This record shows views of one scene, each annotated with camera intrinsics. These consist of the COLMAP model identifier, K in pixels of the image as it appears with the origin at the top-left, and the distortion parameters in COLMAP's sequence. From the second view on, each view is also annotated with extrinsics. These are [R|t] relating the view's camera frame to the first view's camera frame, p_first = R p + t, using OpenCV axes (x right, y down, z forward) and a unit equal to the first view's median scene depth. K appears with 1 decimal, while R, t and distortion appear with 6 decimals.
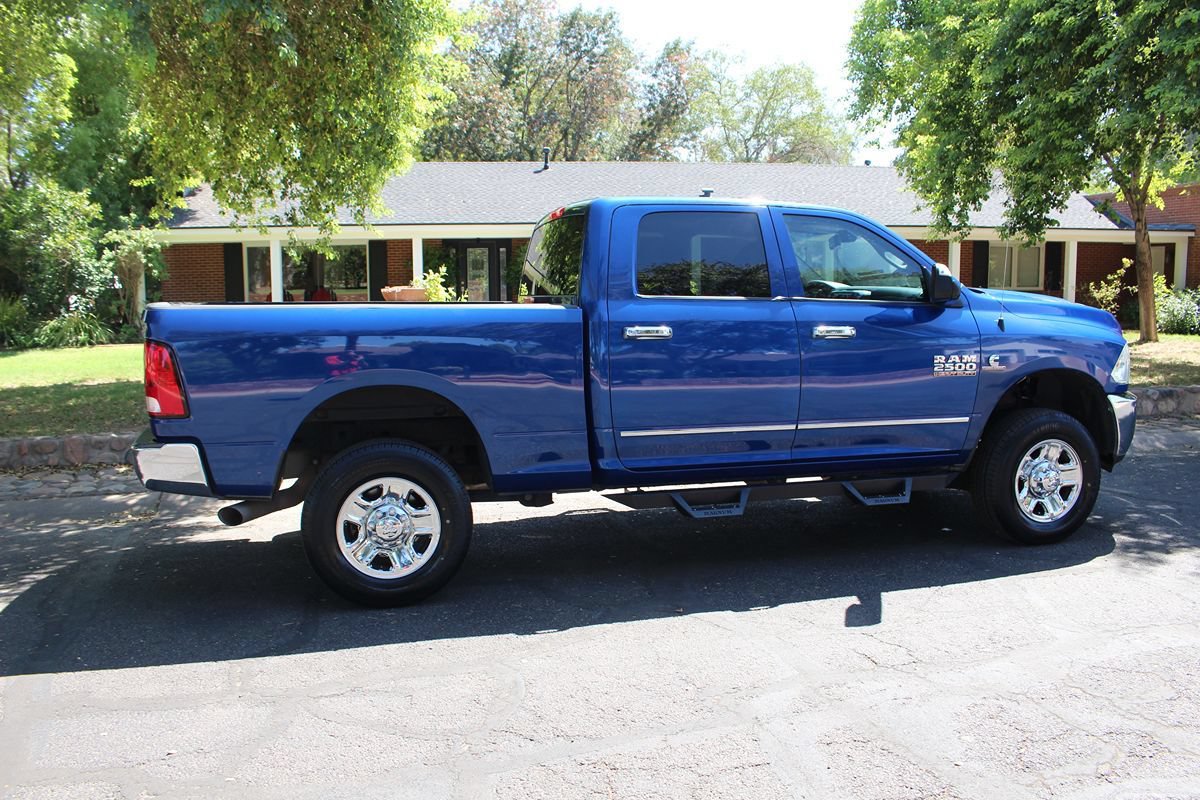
lens RADIAL K [[996.9, 0, 604.3], [0, 996.9, 419.9], [0, 0, 1]] dist [-0.168802, 0.130075]
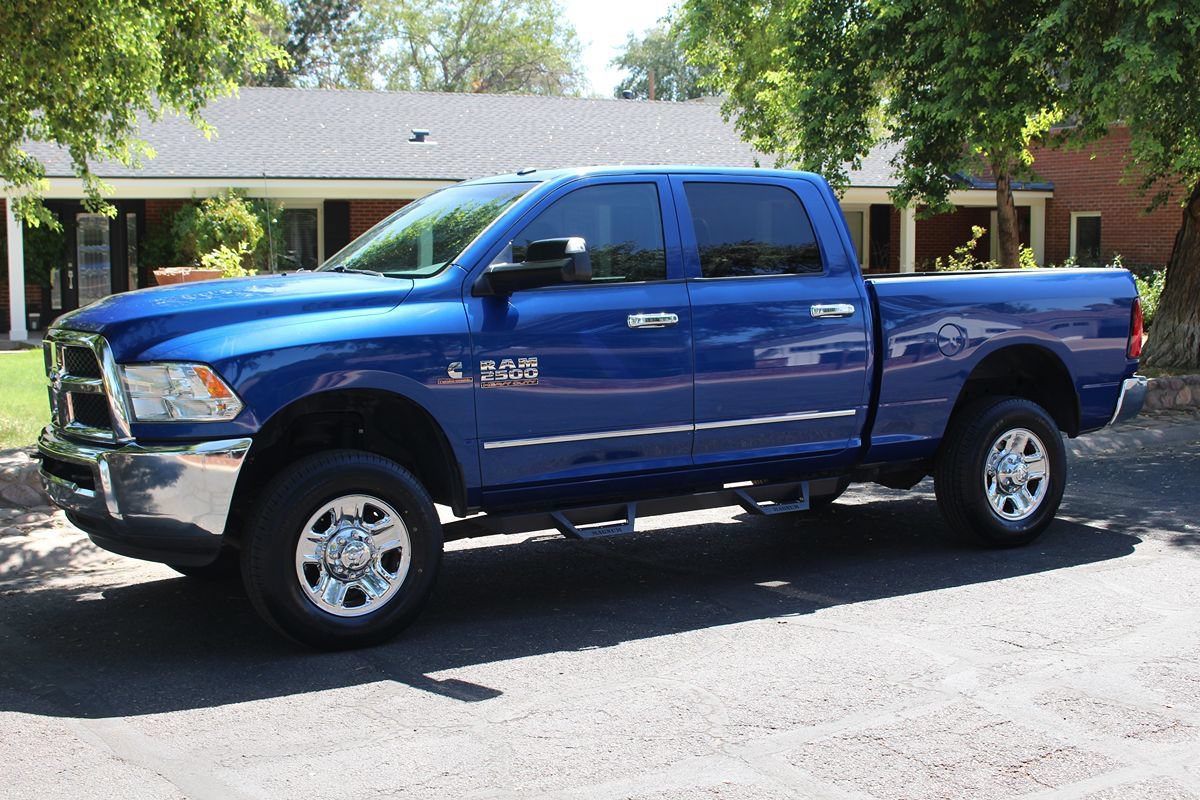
lens RADIAL K [[1498.9, 0, 600.0], [0, 1498.9, 400.0], [0, 0, 1]] dist [-0.096619, -0.017368]
pose [[0.957448, -0.025928, 0.287439, -0.151008], [0.039160, 0.998417, -0.040379, 0.012436], [-0.285937, 0.049917, 0.956947, -0.088027]]
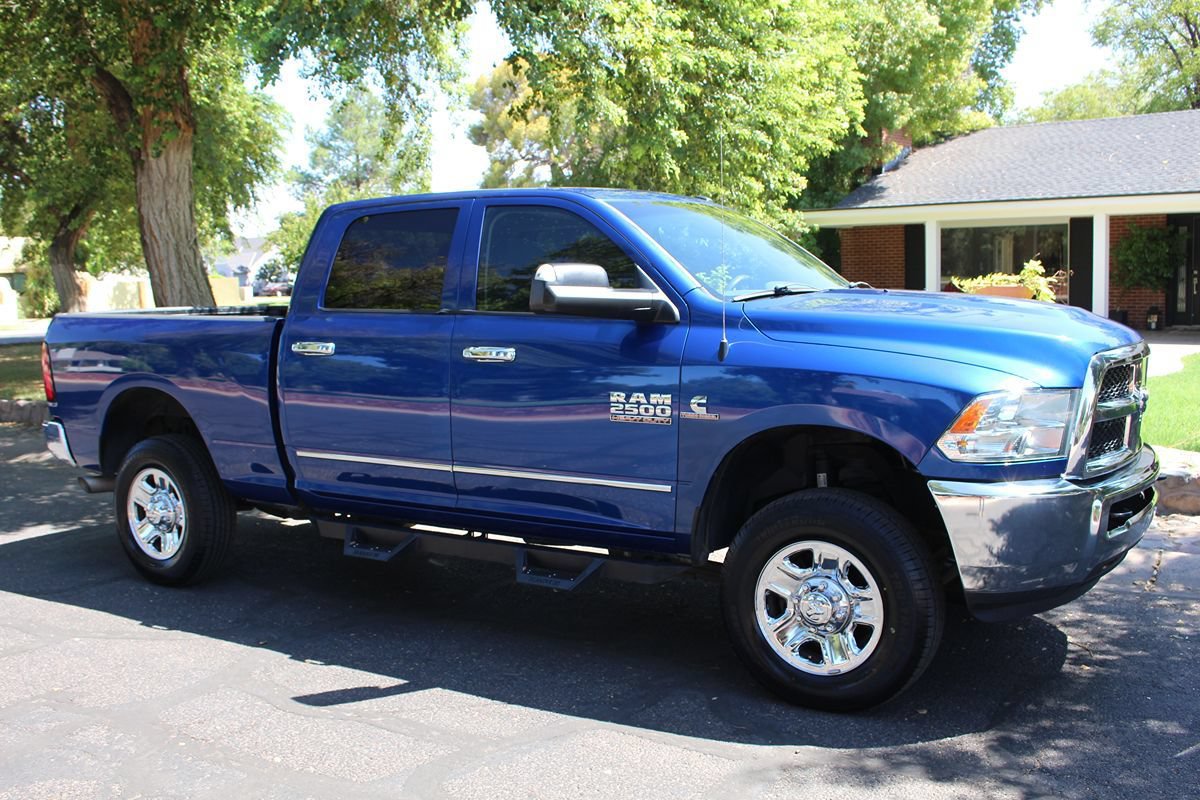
lens RADIAL K [[1197.5, 0, 600.0], [0, 1197.5, 400.0], [0, 0, 1]] dist [-0.109906, 0.025826]
pose [[0.665739, 0.065800, -0.743277, 0.356213], [-0.083793, 0.996396, 0.013157, -0.025644], [0.741465, 0.053522, 0.668854, 0.150702]]
